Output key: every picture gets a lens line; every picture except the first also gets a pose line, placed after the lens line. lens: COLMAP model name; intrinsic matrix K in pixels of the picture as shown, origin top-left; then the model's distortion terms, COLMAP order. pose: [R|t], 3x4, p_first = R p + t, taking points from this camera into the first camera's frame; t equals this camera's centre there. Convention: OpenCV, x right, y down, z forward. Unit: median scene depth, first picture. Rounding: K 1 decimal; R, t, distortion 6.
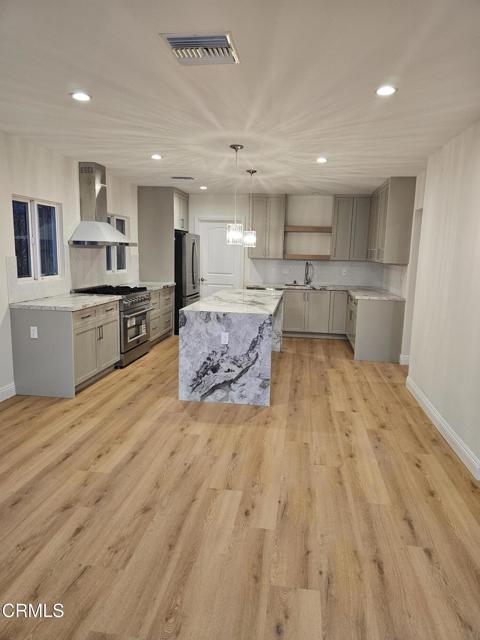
lens RADIAL K [[424.3, 0, 242.0], [0, 424.3, 316.2], [0, 0, 1]] dist [0.053608, -0.002470]
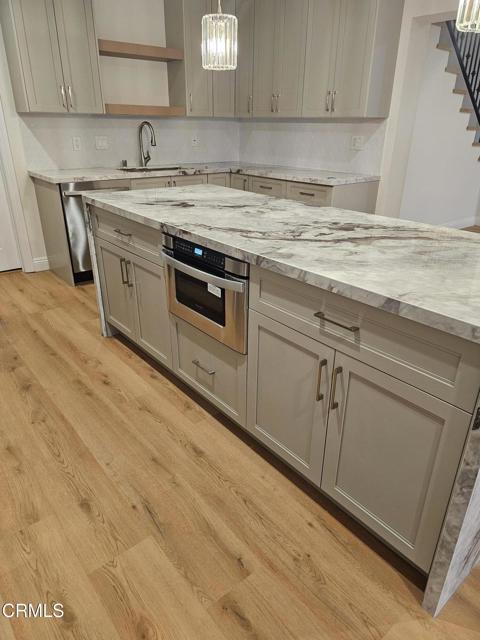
lens RADIAL K [[424.3, 0, 242.0], [0, 424.3, 316.2], [0, 0, 1]] dist [0.053608, -0.002470]
pose [[0.663457, -0.334524, 0.669267, -0.204853], [0.122389, 0.930959, 0.344001, -0.068797], [-0.738137, -0.146319, 0.658593, 0.507172]]
